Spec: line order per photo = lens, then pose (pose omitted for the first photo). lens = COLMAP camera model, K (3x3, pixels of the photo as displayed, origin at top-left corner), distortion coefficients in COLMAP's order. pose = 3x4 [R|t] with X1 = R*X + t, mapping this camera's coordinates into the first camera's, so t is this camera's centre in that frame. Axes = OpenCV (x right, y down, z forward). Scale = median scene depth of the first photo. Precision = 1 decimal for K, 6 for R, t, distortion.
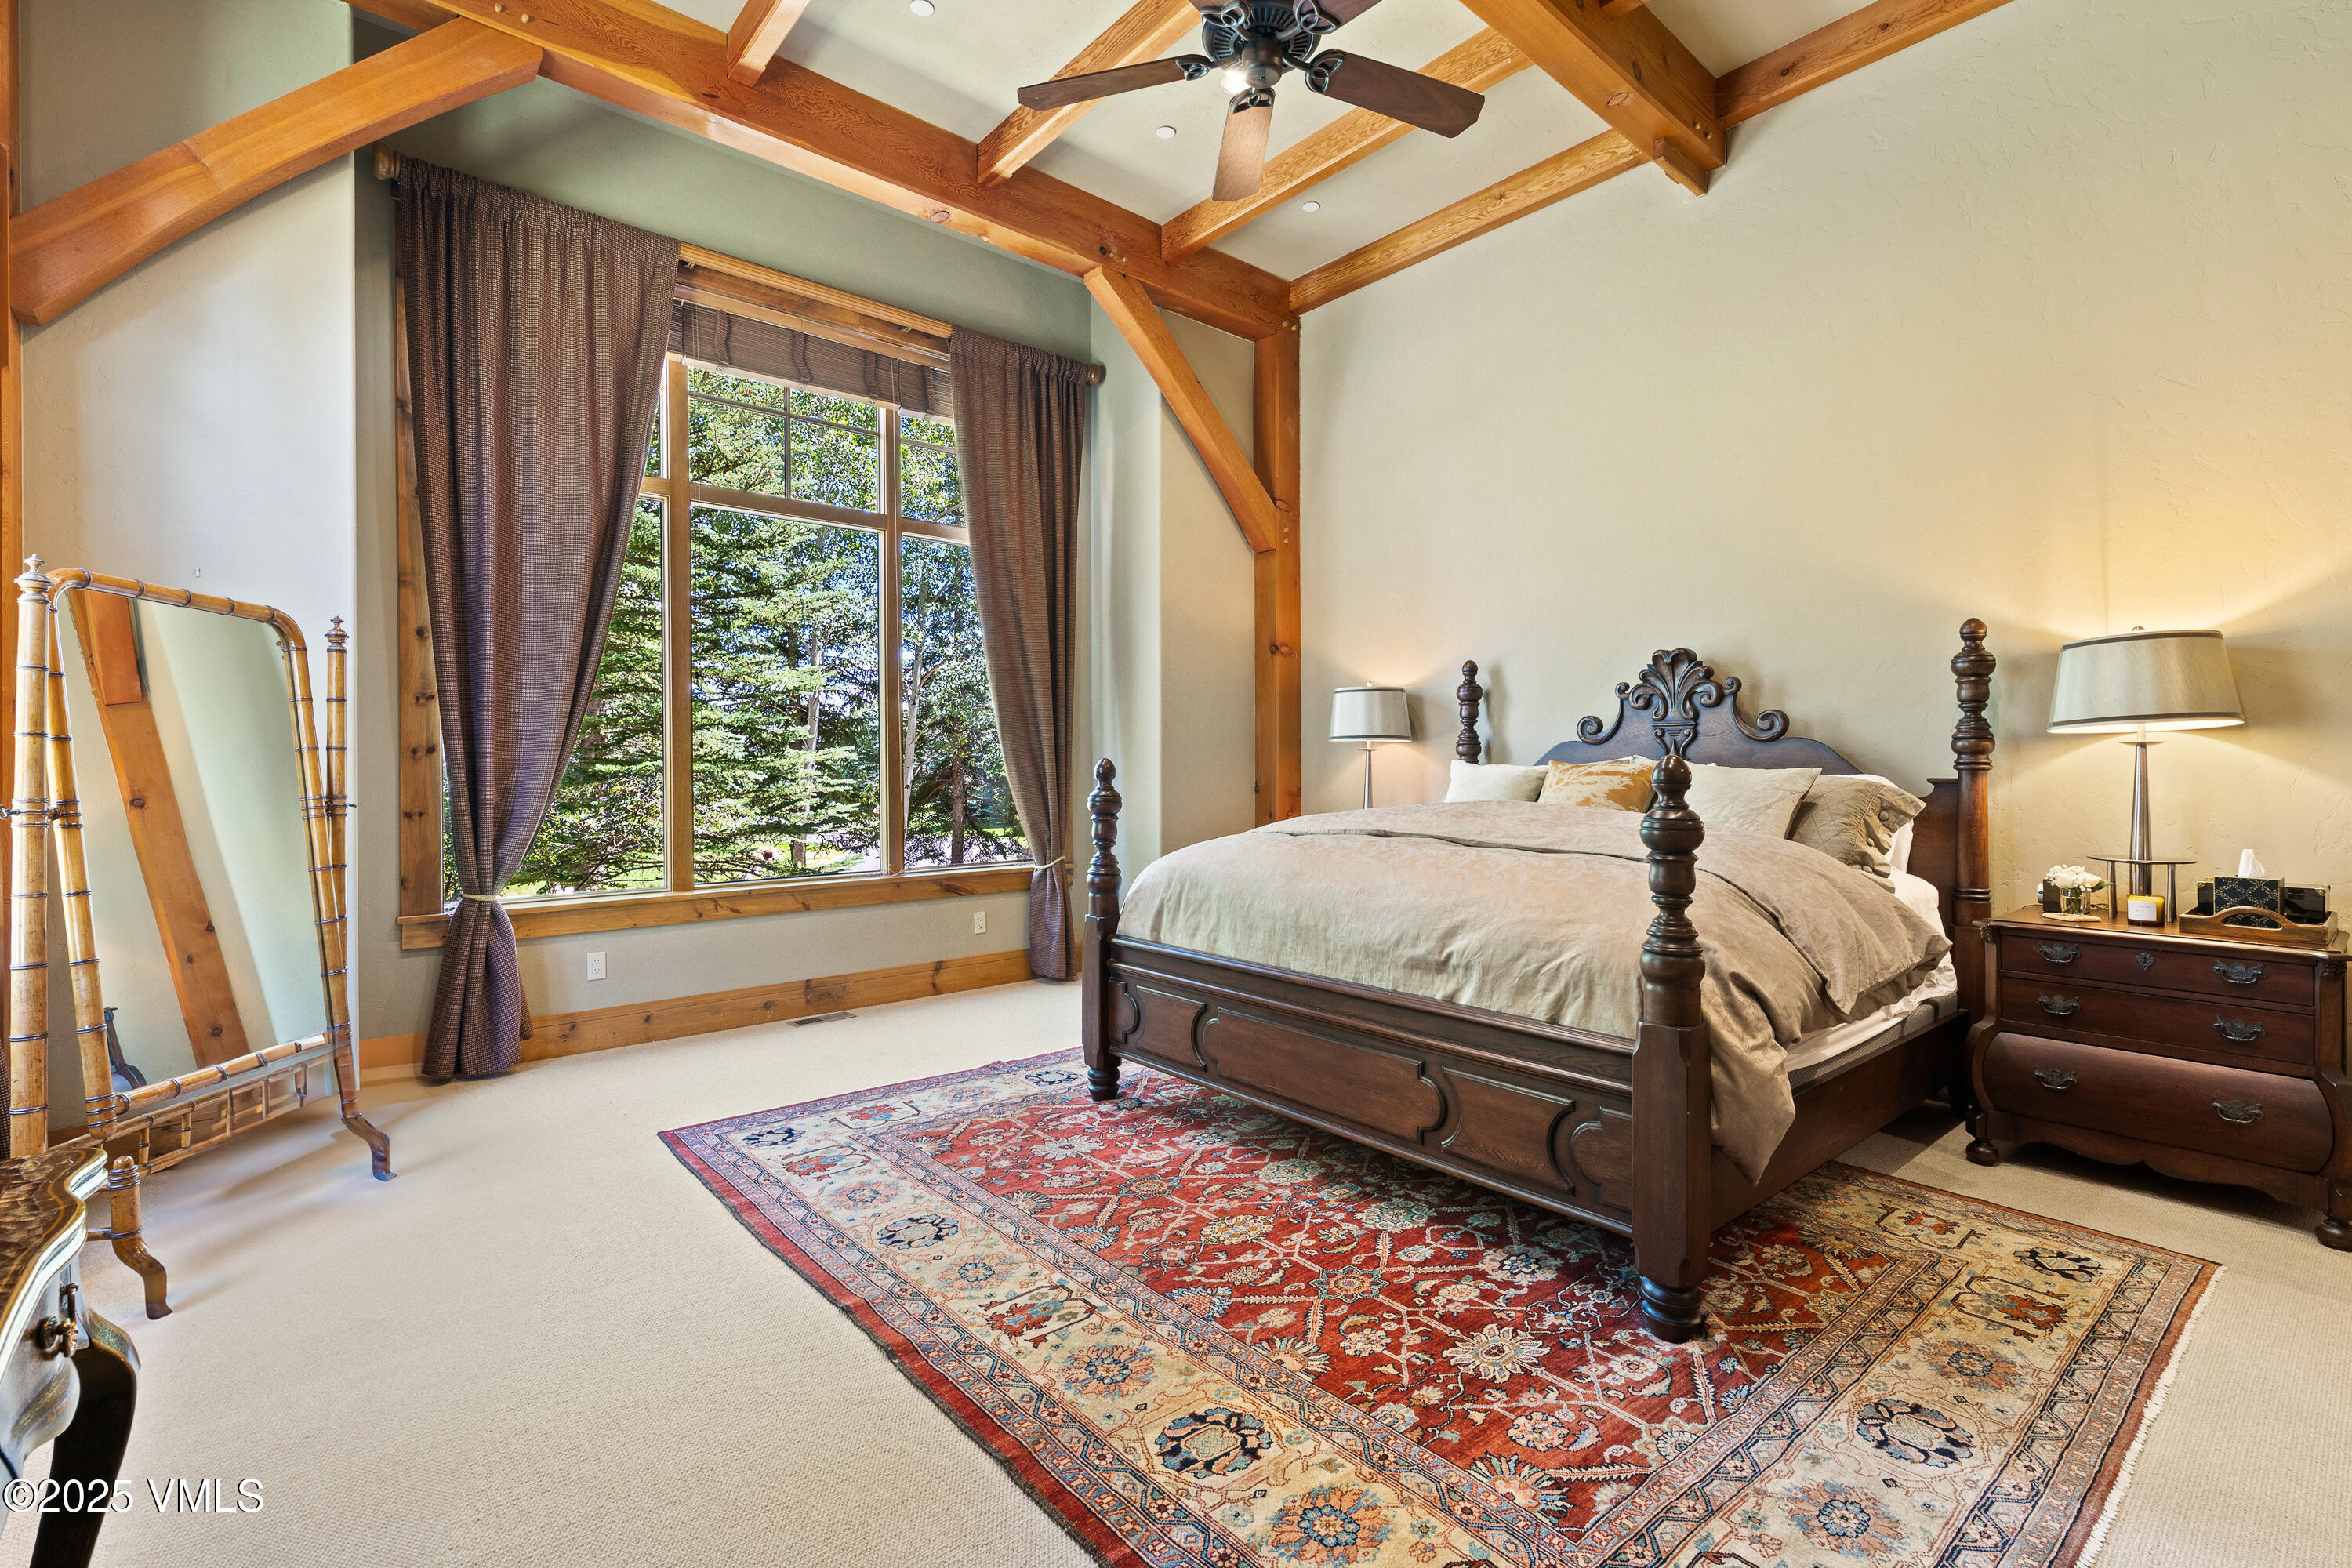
lens RADIAL K [[1023.1, 0, 1194.0], [0, 1023.1, 777.7], [0, 0, 1]] dist [-0.001135, -0.000938]
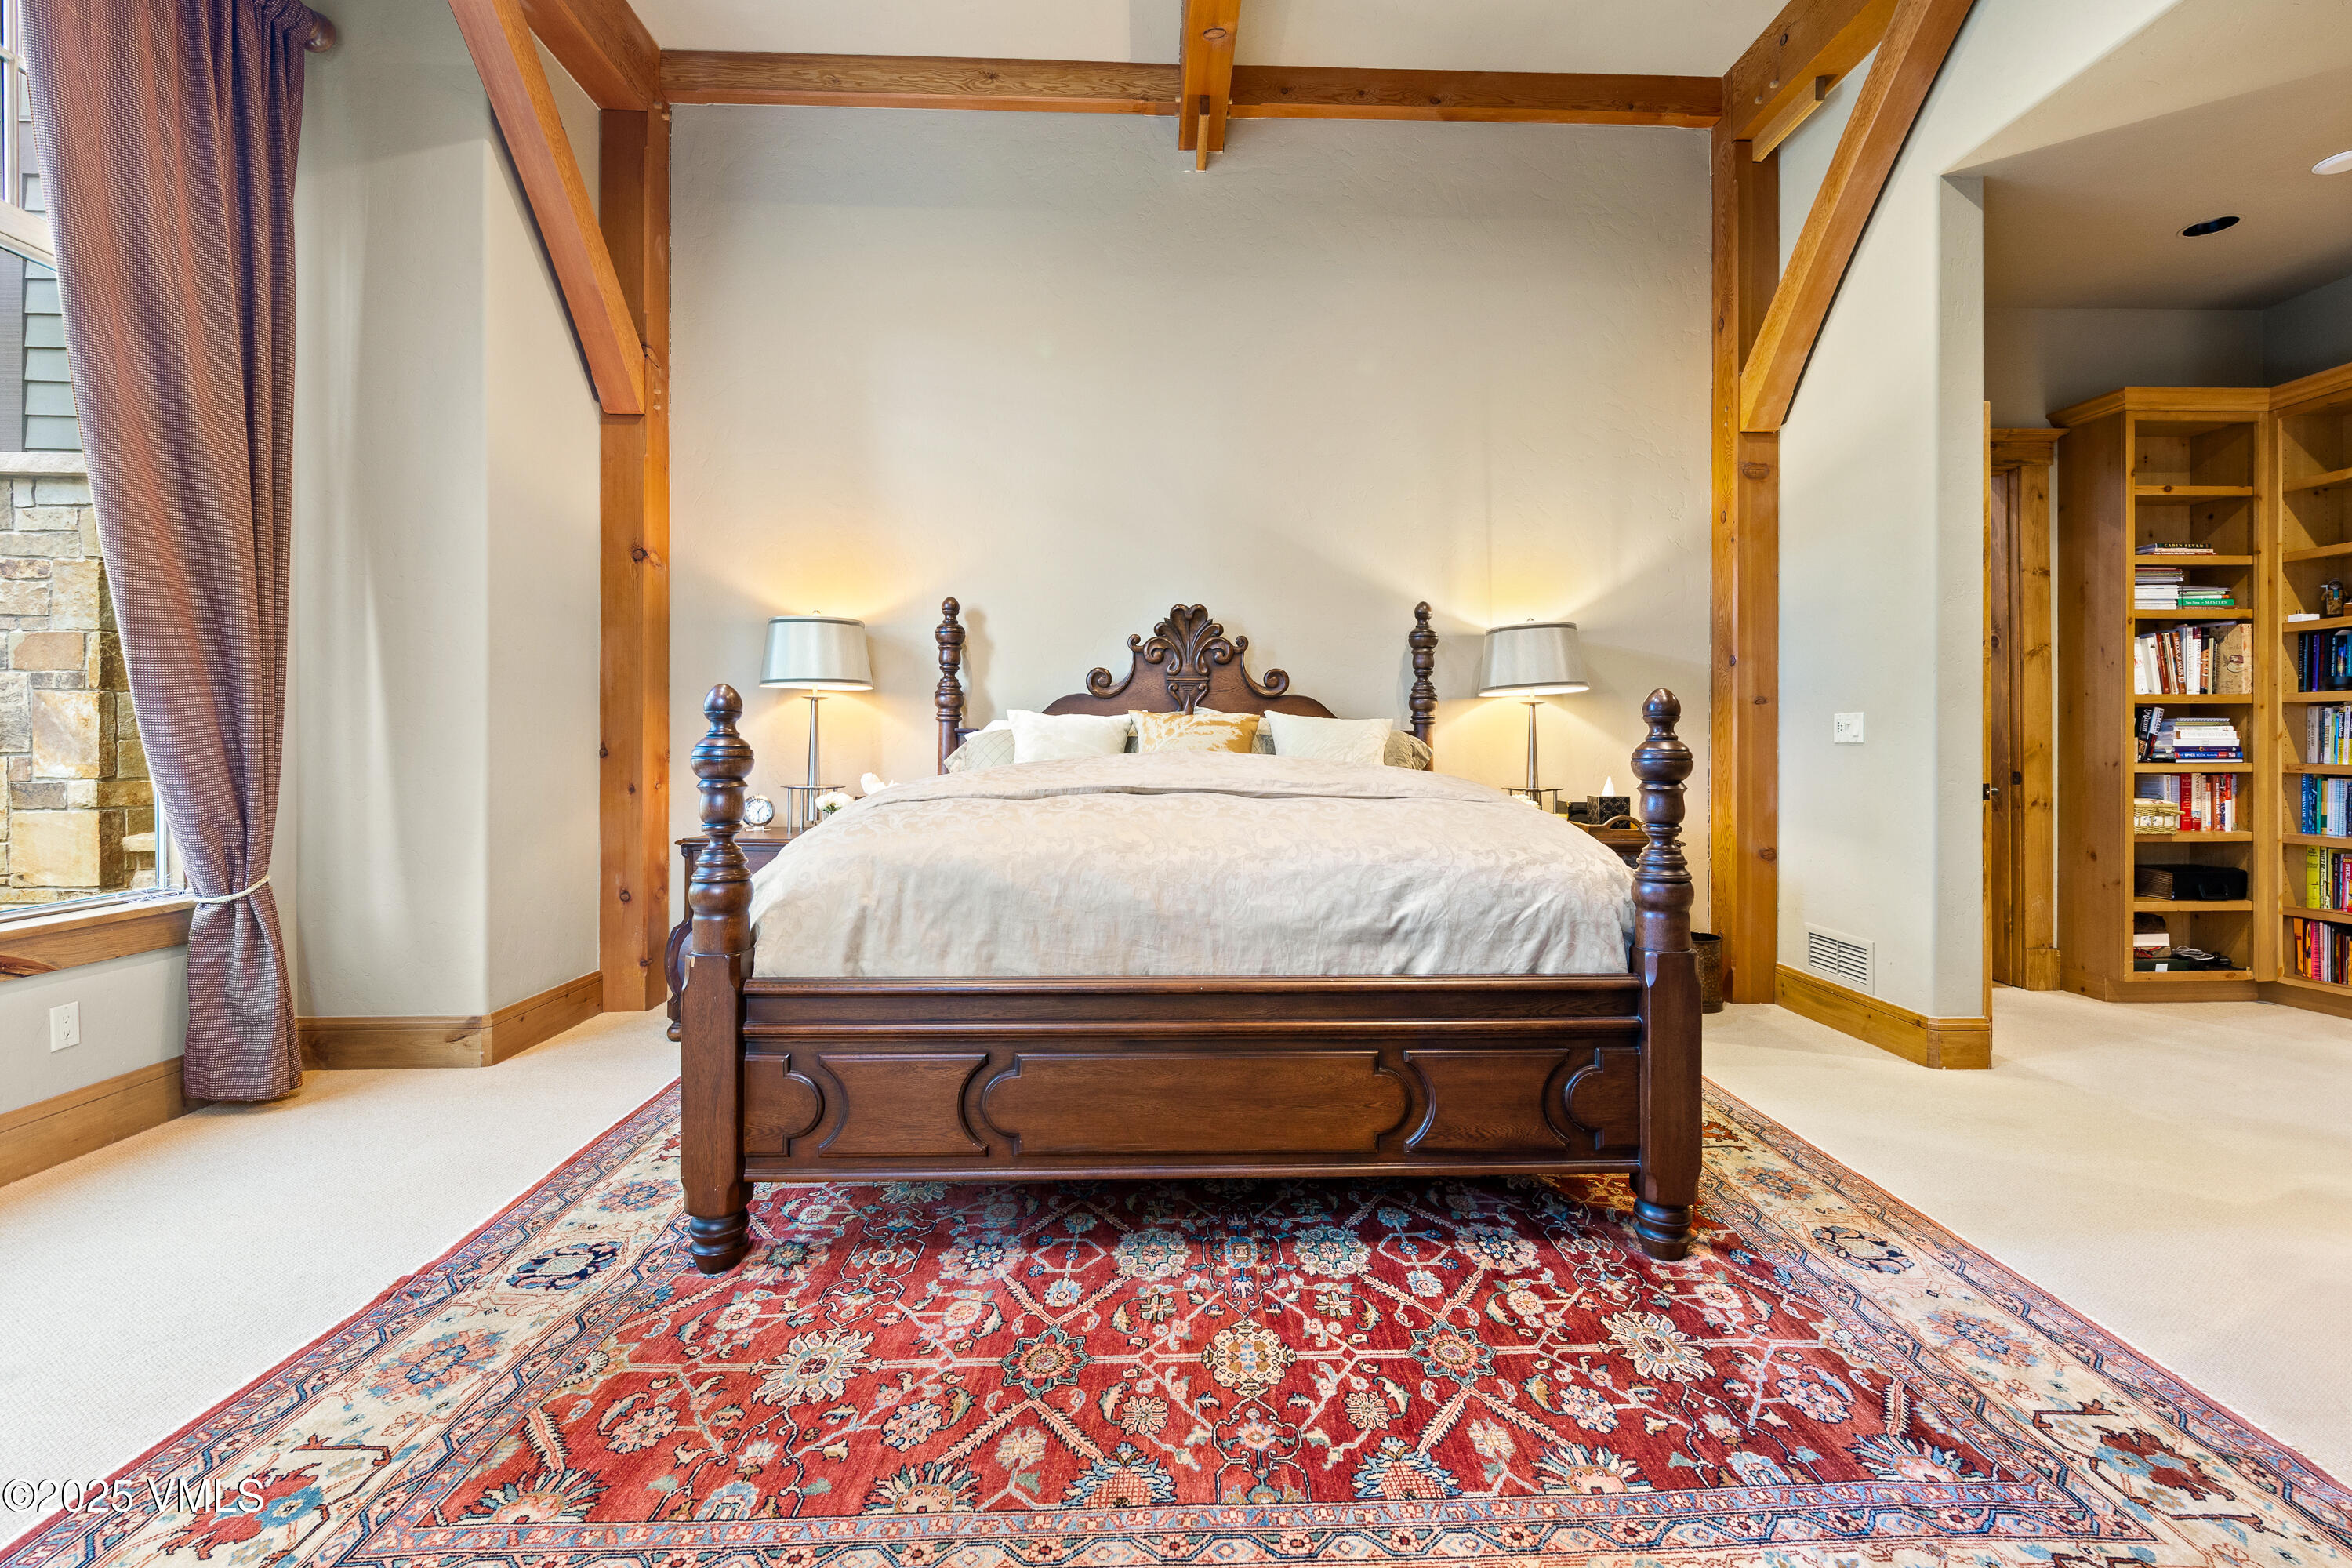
lens RADIAL K [[1023.1, 0, 1191.9], [0, 1023.1, 746.8], [0, 0, 1]] dist [-0.001135, -0.000938]
pose [[0.638321, -0.002399, 0.769766, -0.512730], [0.008269, 0.999959, -0.003741, 0.030578], [-0.769726, 0.008753, 0.638315, 0.581658]]
